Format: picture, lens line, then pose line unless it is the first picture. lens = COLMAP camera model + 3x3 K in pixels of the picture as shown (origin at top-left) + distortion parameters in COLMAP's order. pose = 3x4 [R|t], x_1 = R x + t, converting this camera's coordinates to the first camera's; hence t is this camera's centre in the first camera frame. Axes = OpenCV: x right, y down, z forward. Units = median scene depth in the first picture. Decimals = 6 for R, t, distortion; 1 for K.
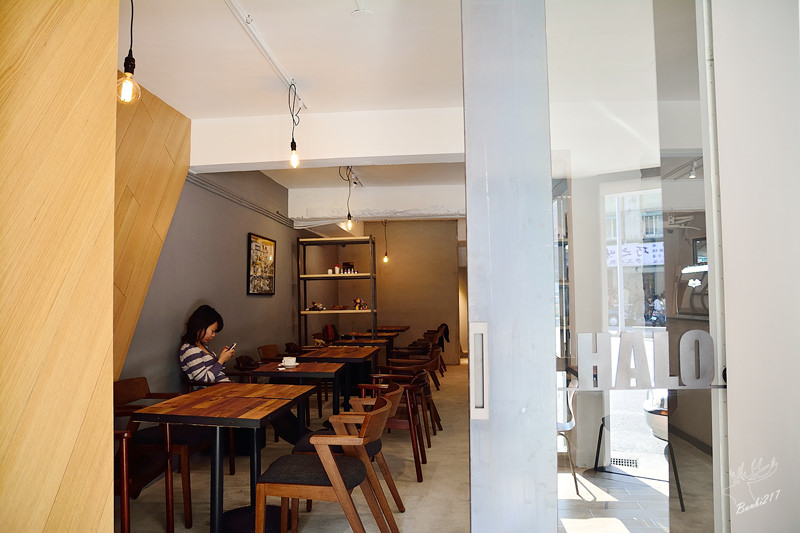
lens RADIAL K [[607.6, 0, 400.0], [0, 607.6, 266.5], [0, 0, 1]] dist [-0.032850, 0.005892]
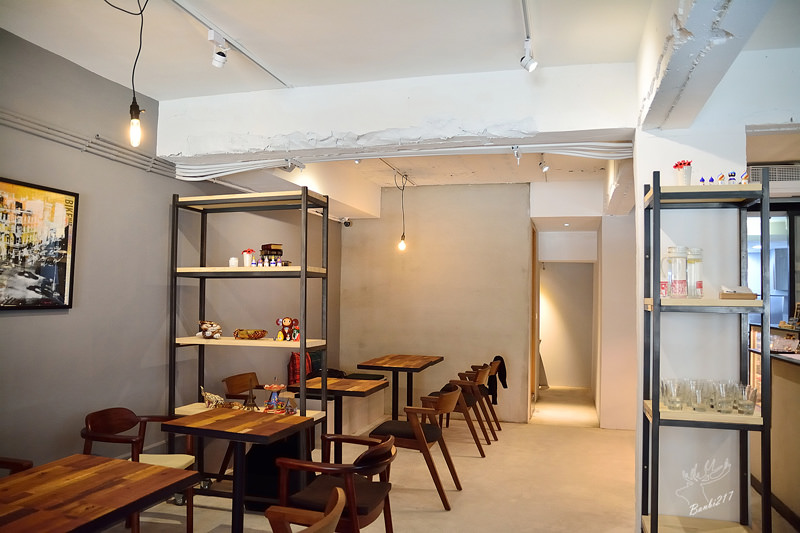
lens RADIAL K [[607.6, 0, 400.0], [0, 607.6, 266.5], [0, 0, 1]] dist [-0.032850, 0.005892]
pose [[0.982244, 0.013977, -0.187089, 0.113581], [-0.013217, 0.999899, 0.005308, 0.007696], [0.187144, -0.002741, 0.982329, 0.526784]]
